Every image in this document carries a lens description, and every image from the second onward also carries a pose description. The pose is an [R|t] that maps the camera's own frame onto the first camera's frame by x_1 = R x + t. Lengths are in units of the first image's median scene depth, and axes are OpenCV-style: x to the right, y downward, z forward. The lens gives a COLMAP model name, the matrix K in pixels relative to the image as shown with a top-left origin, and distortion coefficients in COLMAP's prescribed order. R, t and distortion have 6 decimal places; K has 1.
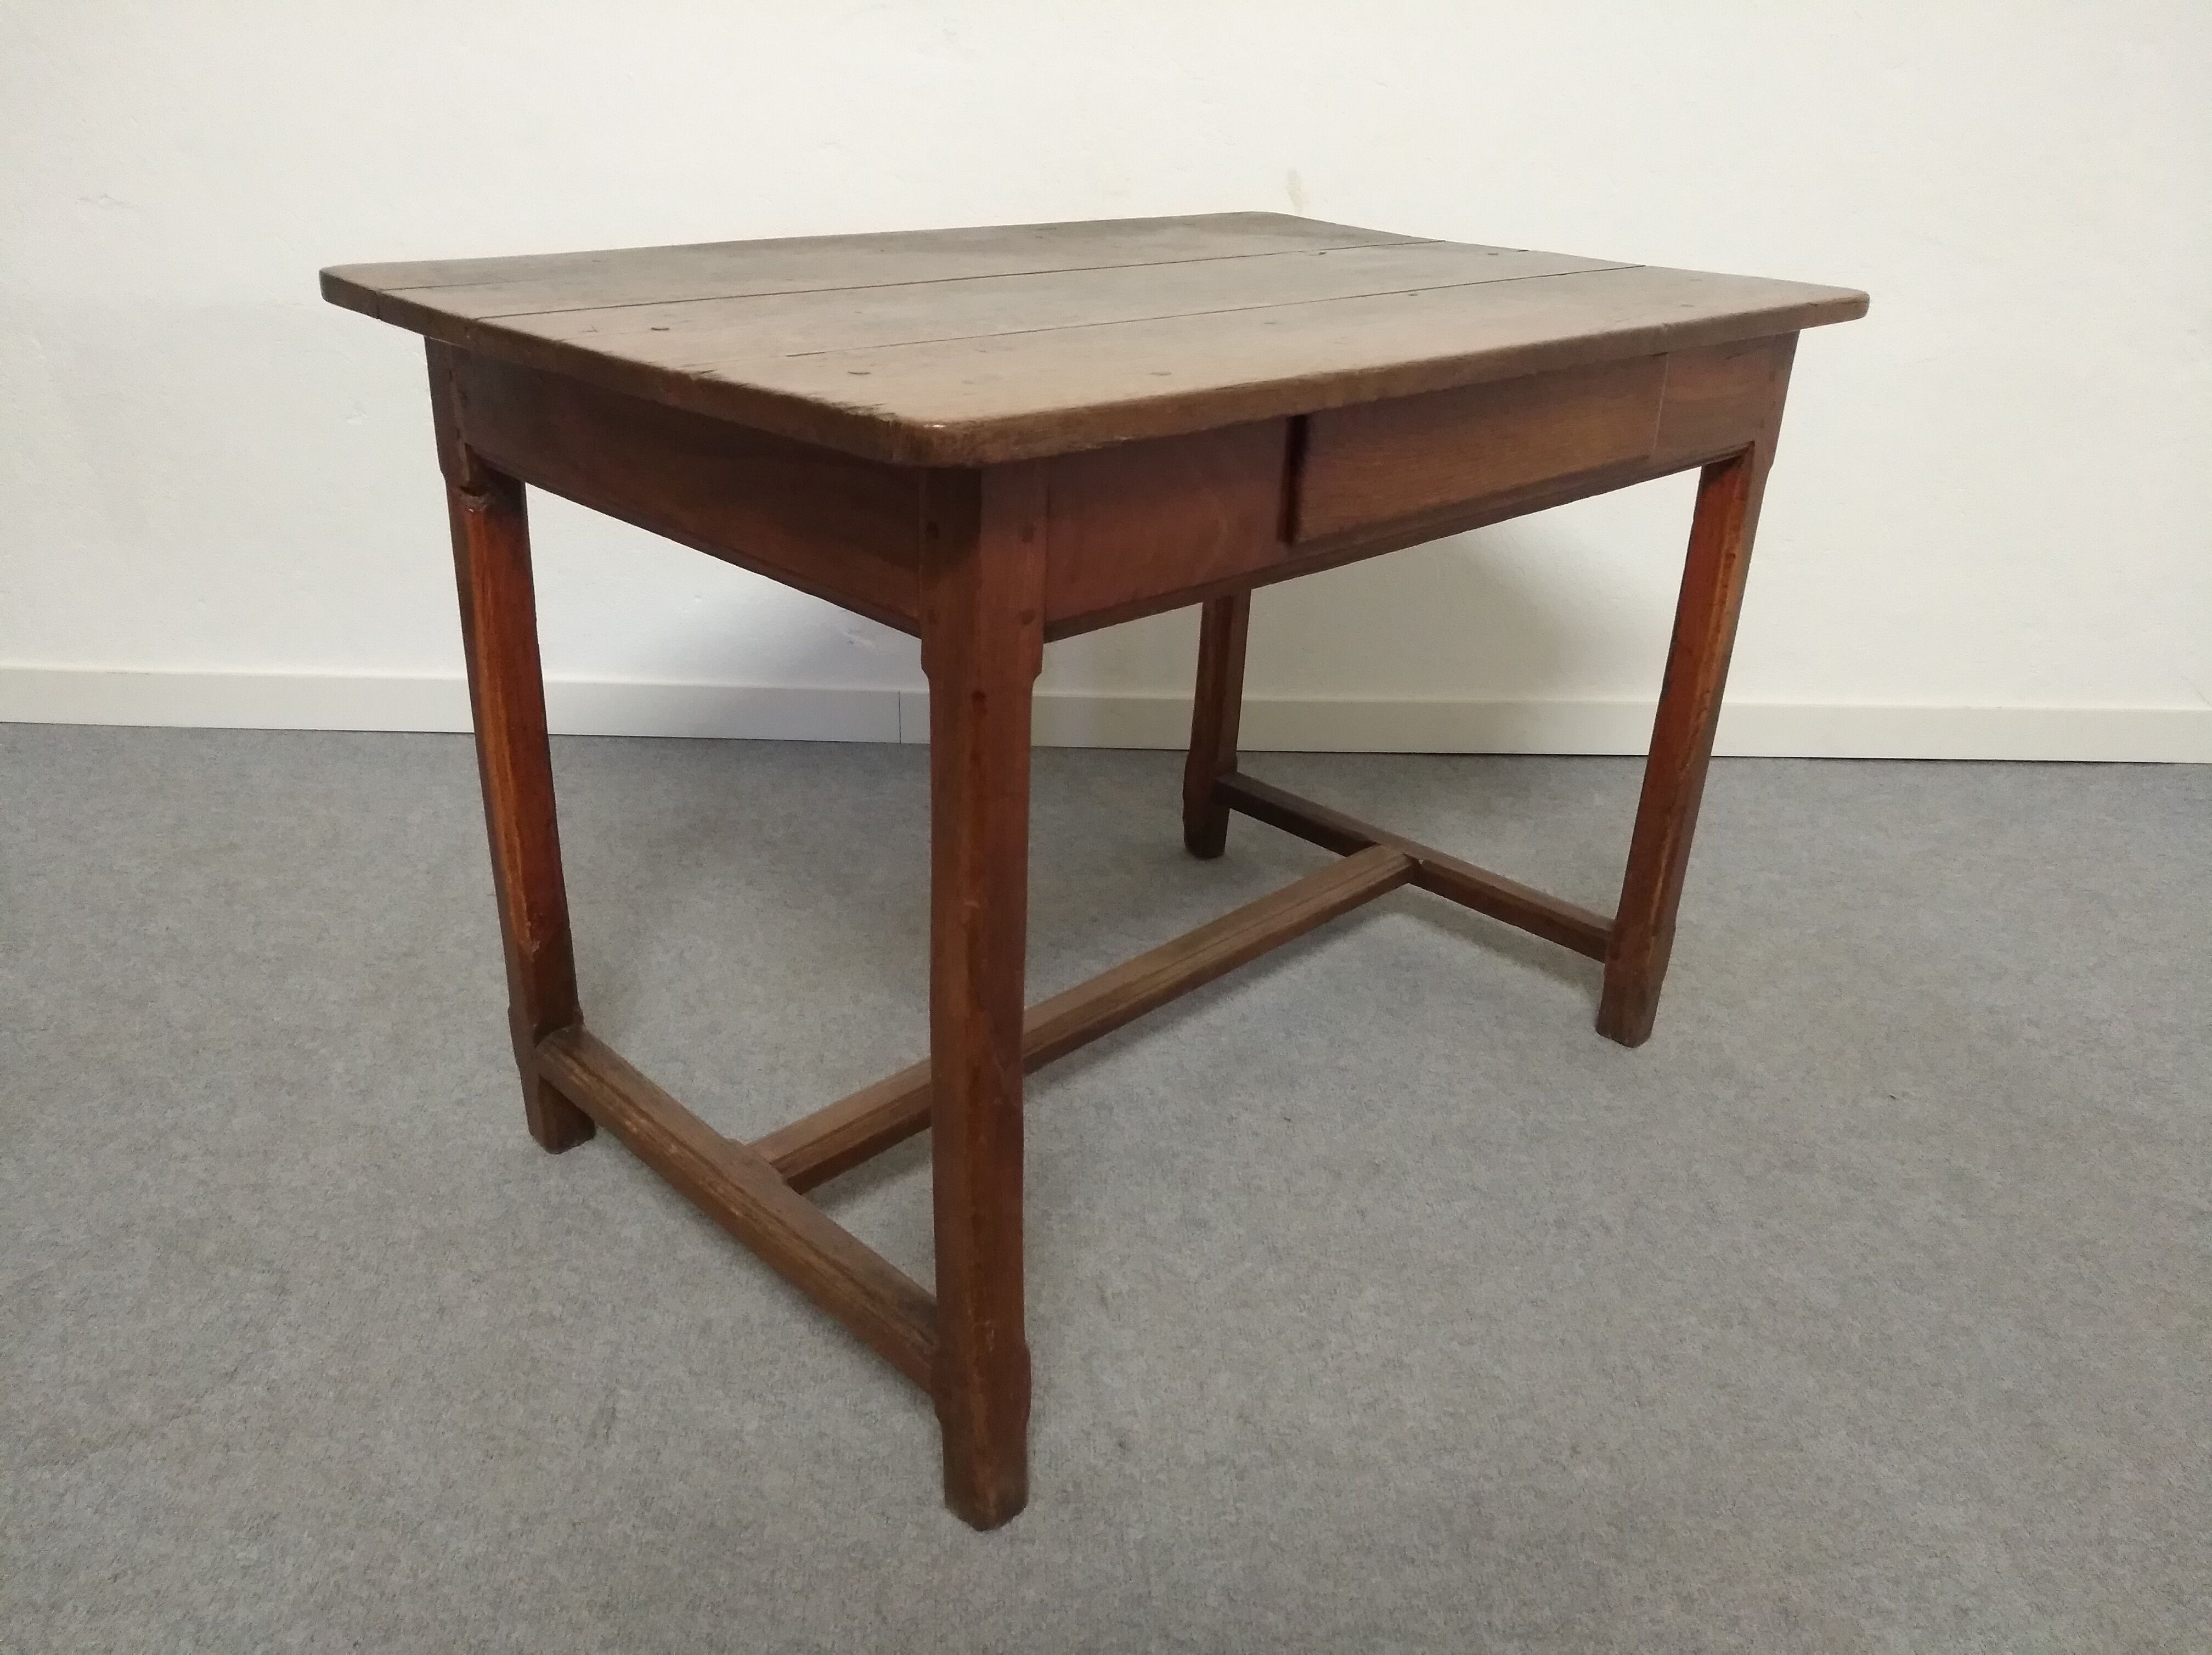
lens RADIAL K [[1700.9, 0, 1106.0], [0, 1700.9, 827.5], [0, 0, 1]] dist [-0.018430, 0.044989]
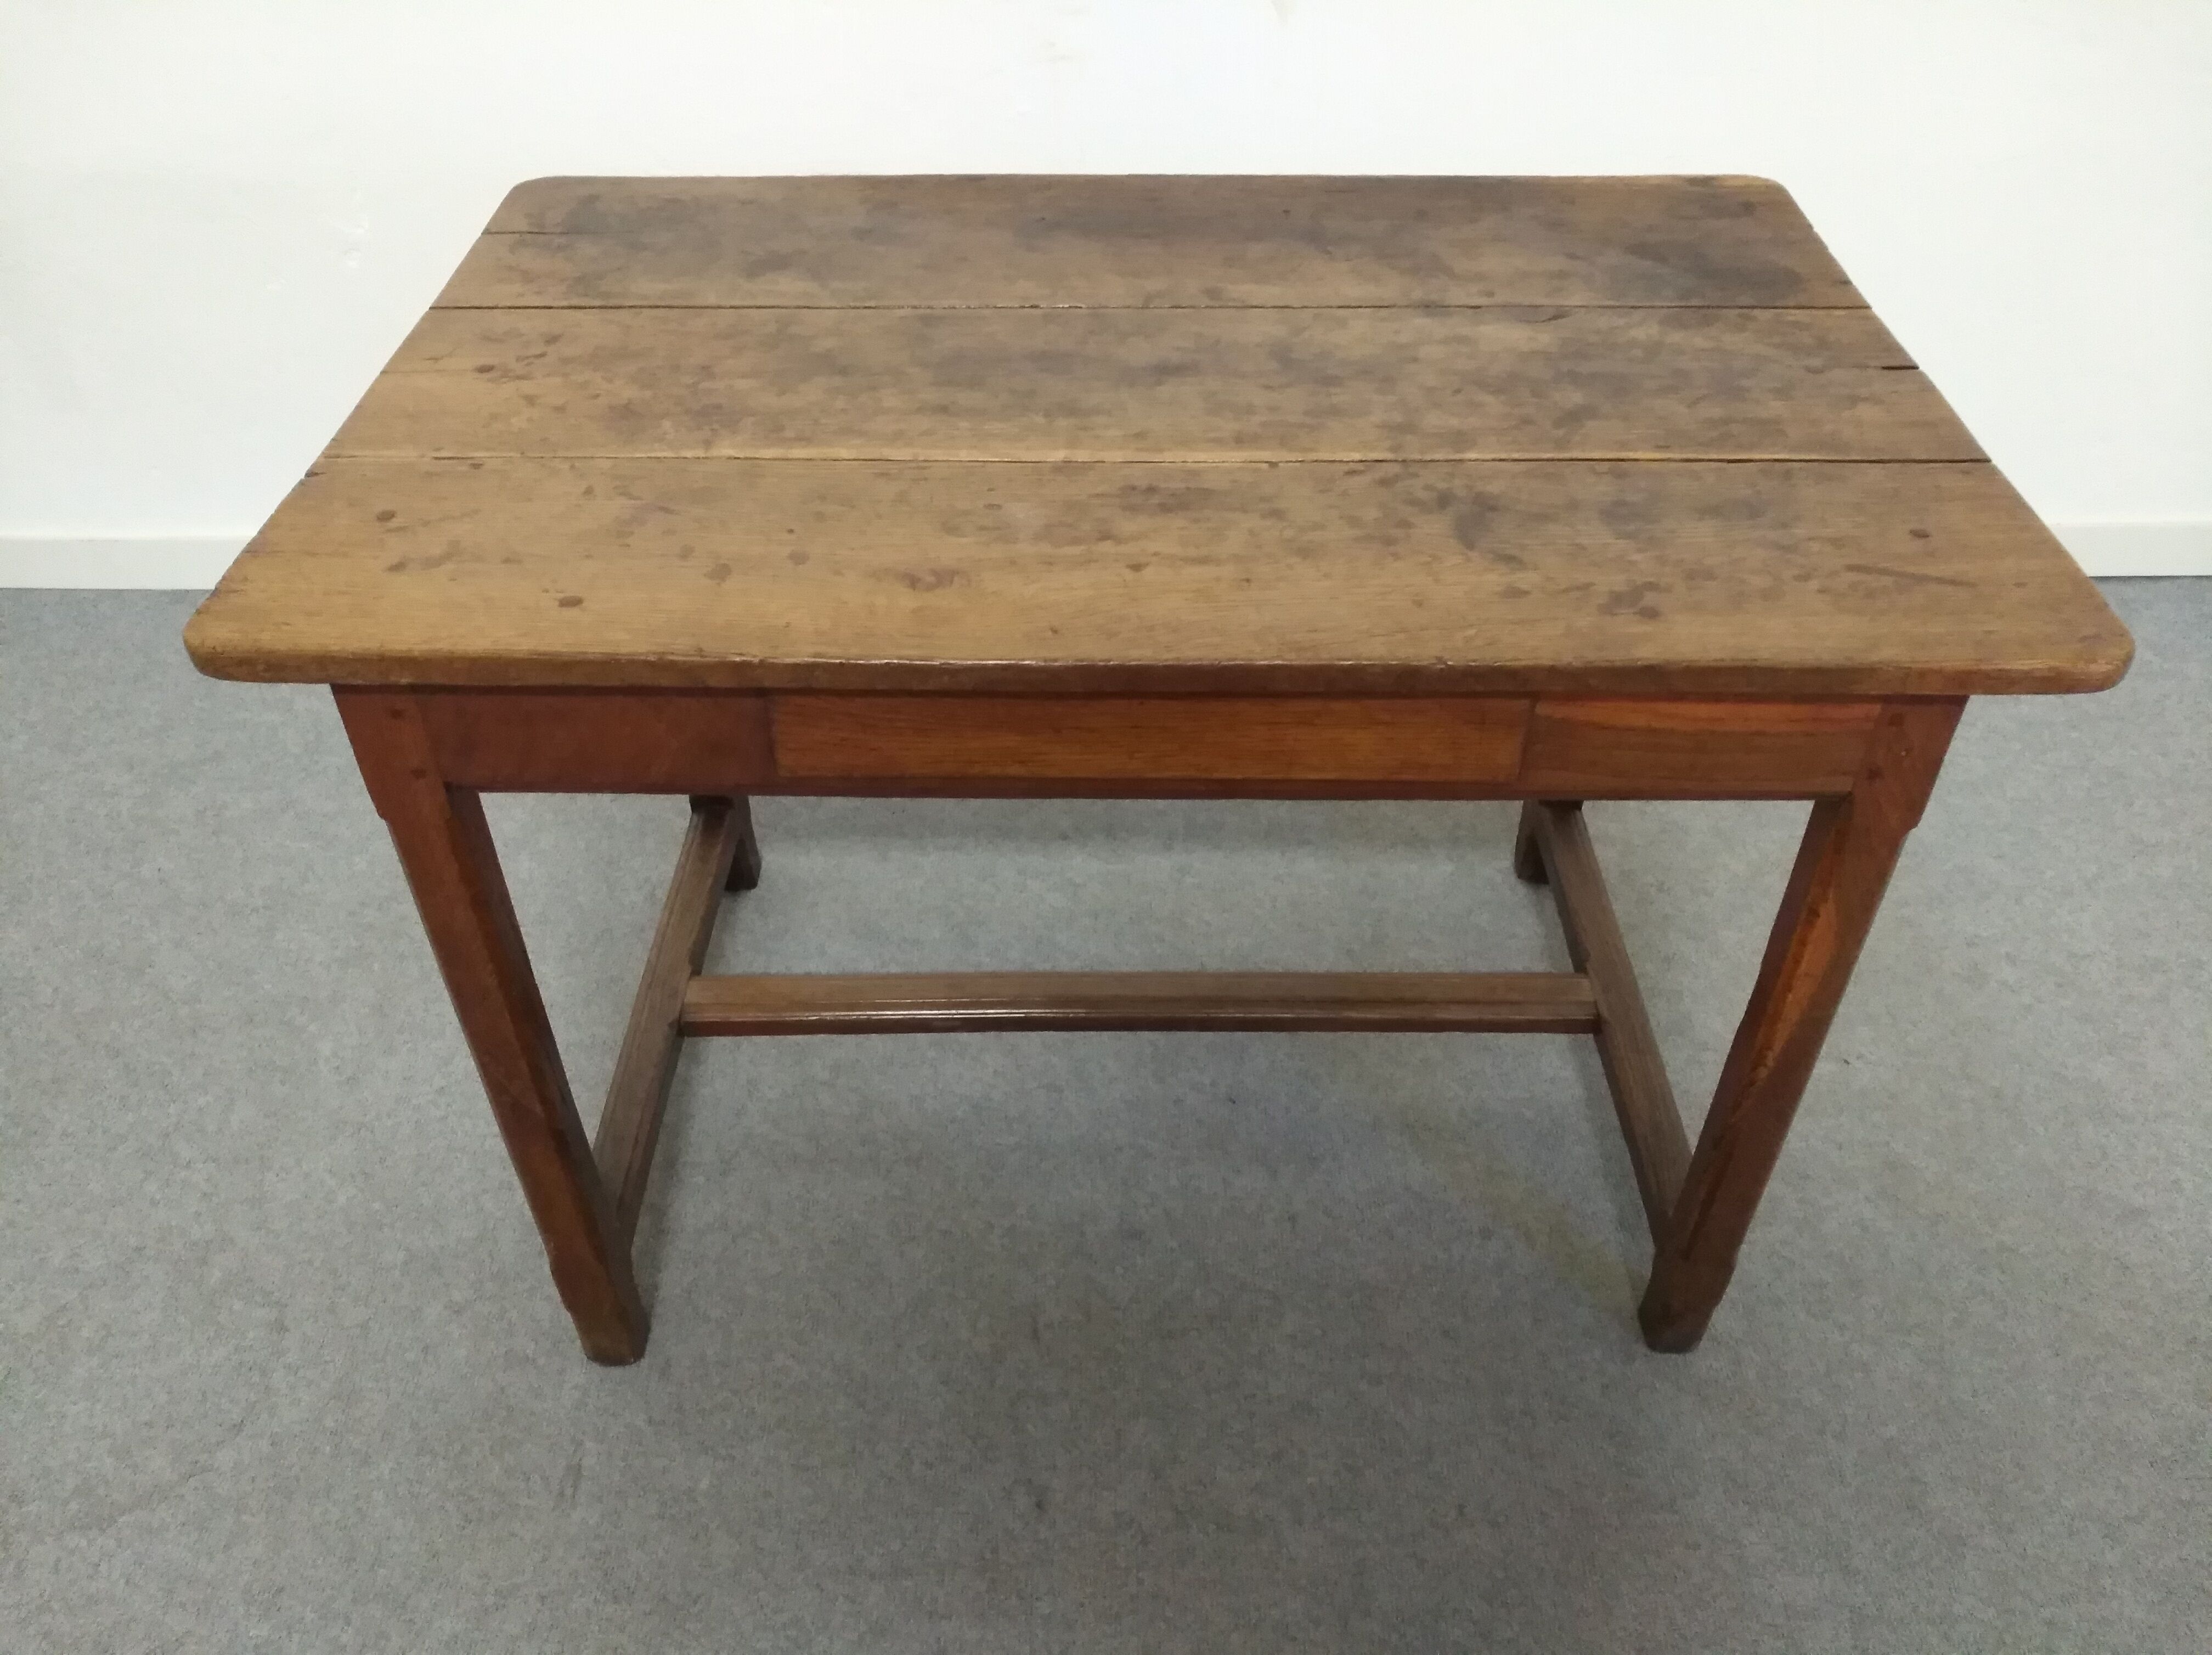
lens RADIAL K [[1694.1, 0, 1106.0], [0, 1694.1, 827.5], [0, 0, 1]] dist [-0.012281, 0.040627]
pose [[0.998376, -0.008074, -0.056386, 0.107454], [0.023221, 0.961602, 0.273463, -0.322531], [0.052013, -0.274329, 0.960228, 0.072359]]
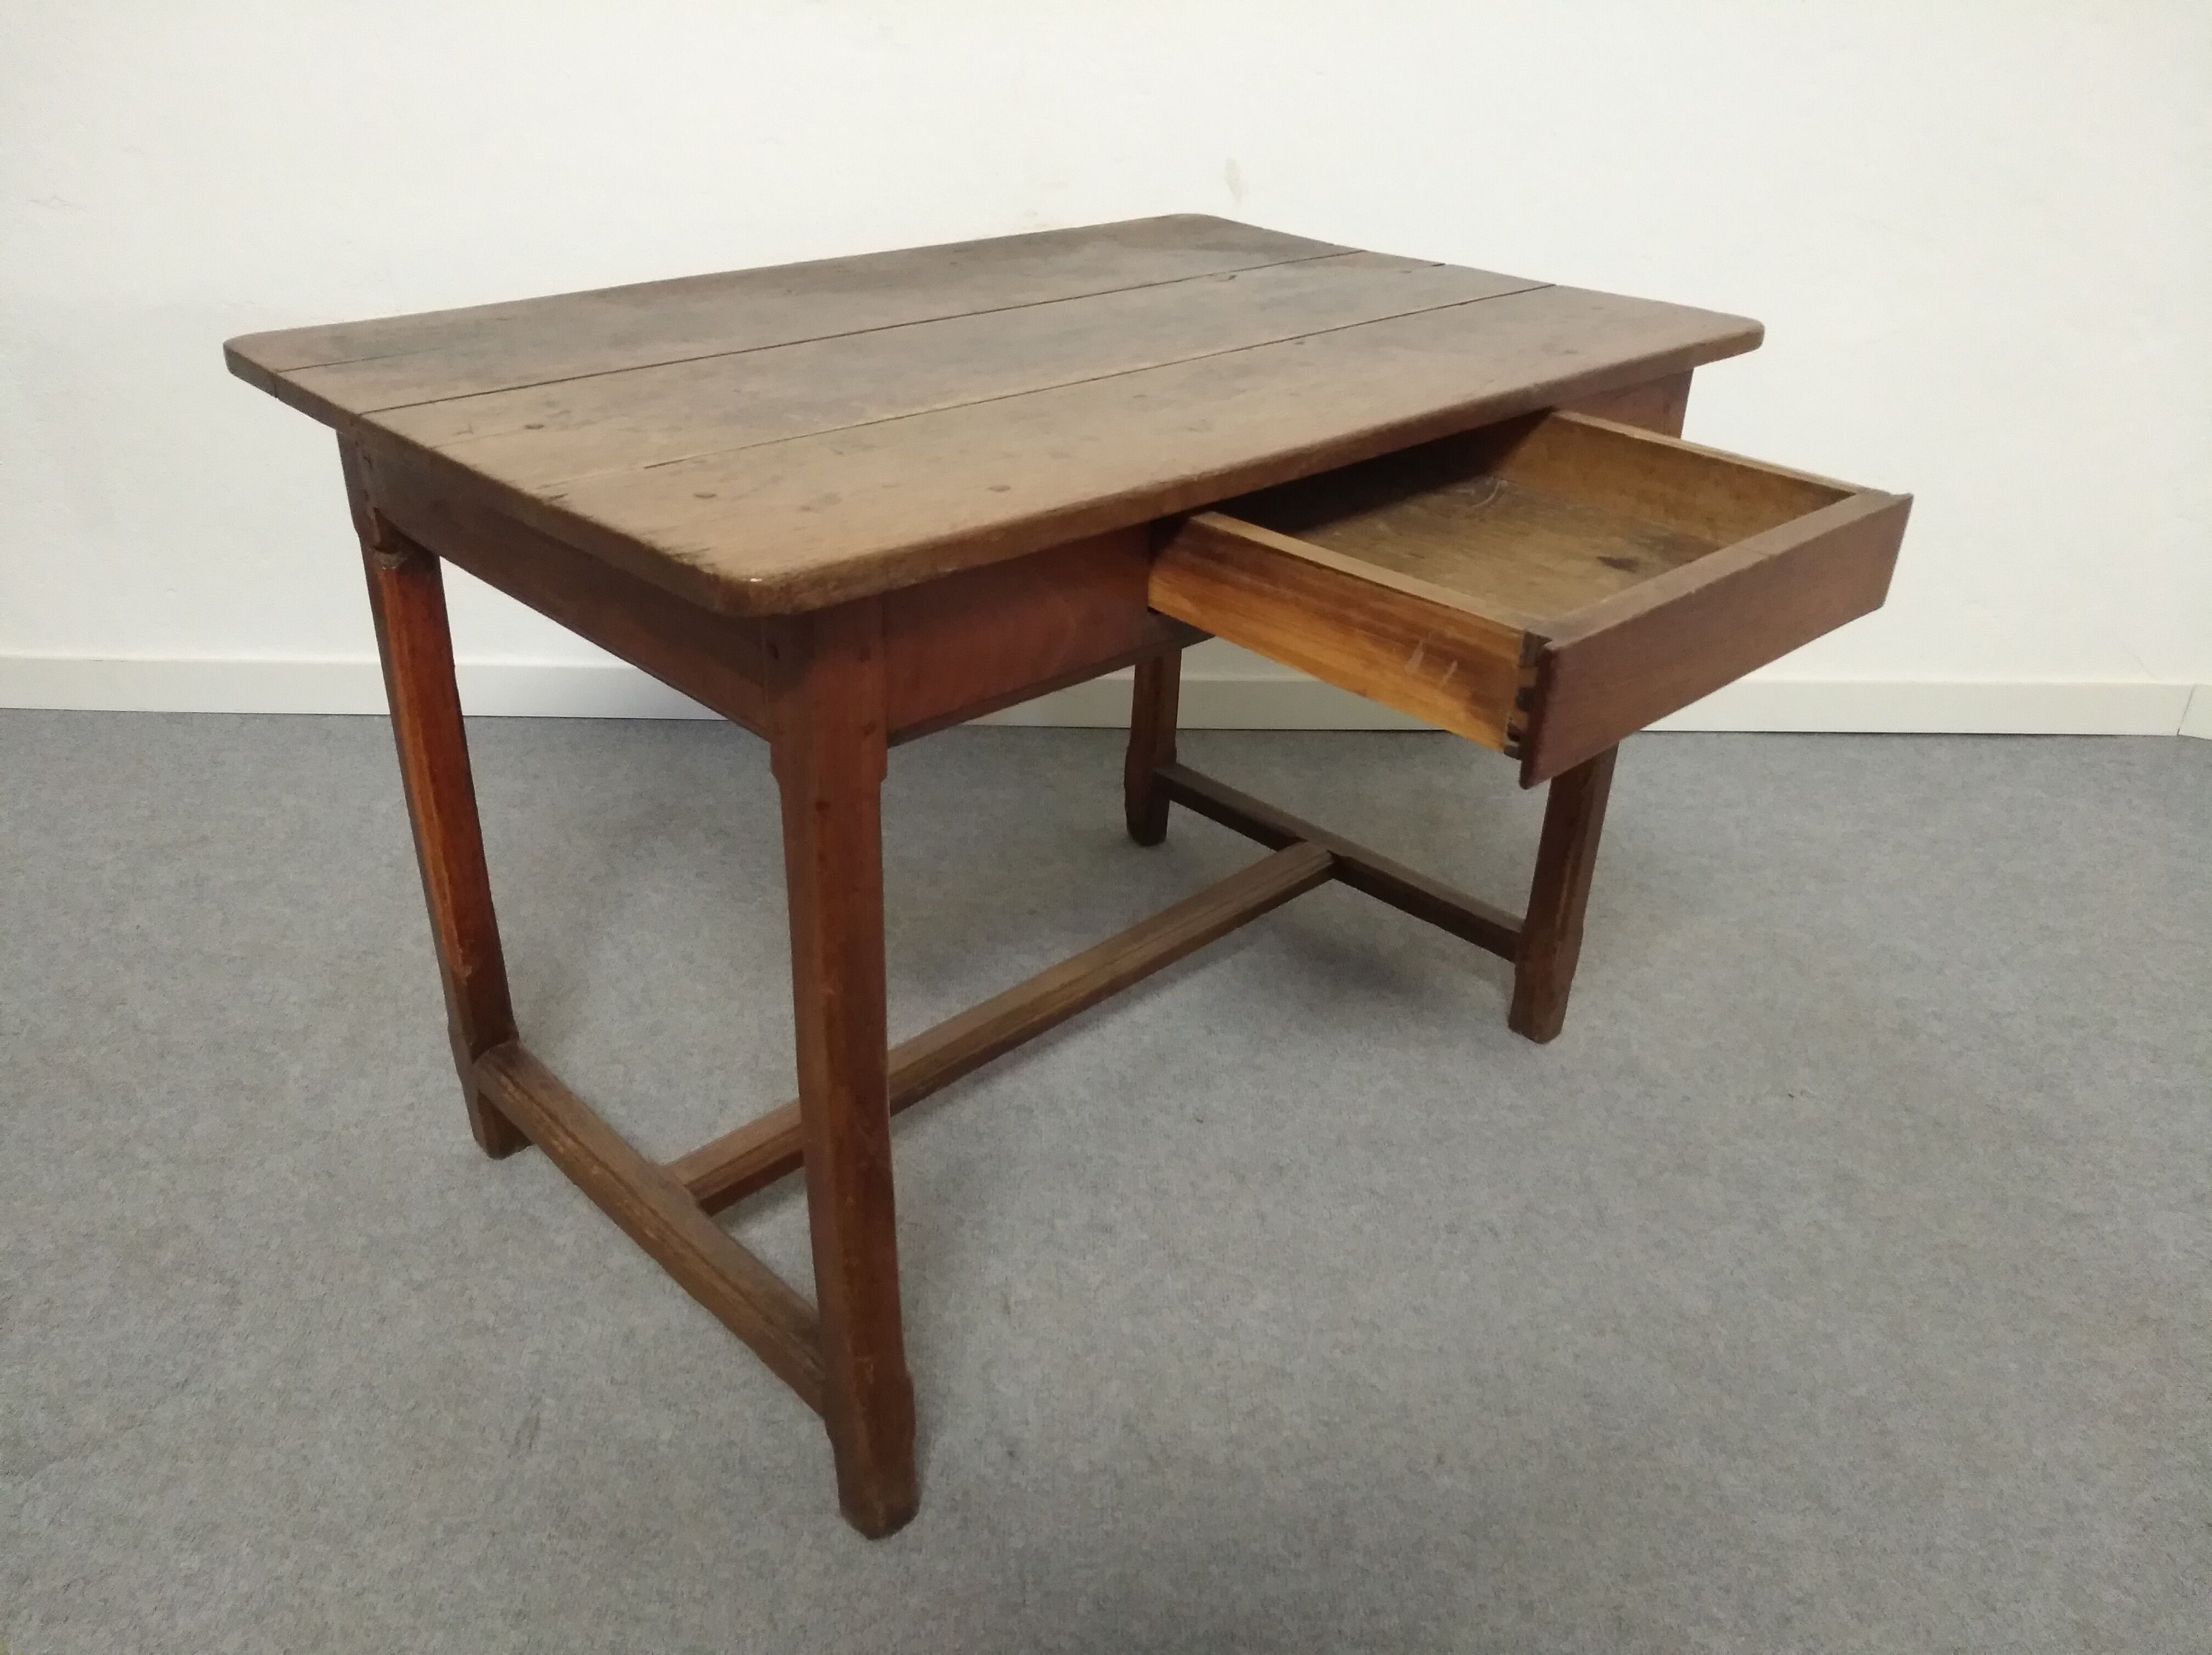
lens RADIAL K [[1694.1, 0, 1106.0], [0, 1694.1, 827.5], [0, 0, 1]] dist [-0.012281, 0.040627]
pose [[0.999865, -0.003135, -0.016124, 0.079950], [0.004097, 0.998191, 0.059975, -0.085008], [0.015907, -0.060033, 0.998070, -0.033055]]
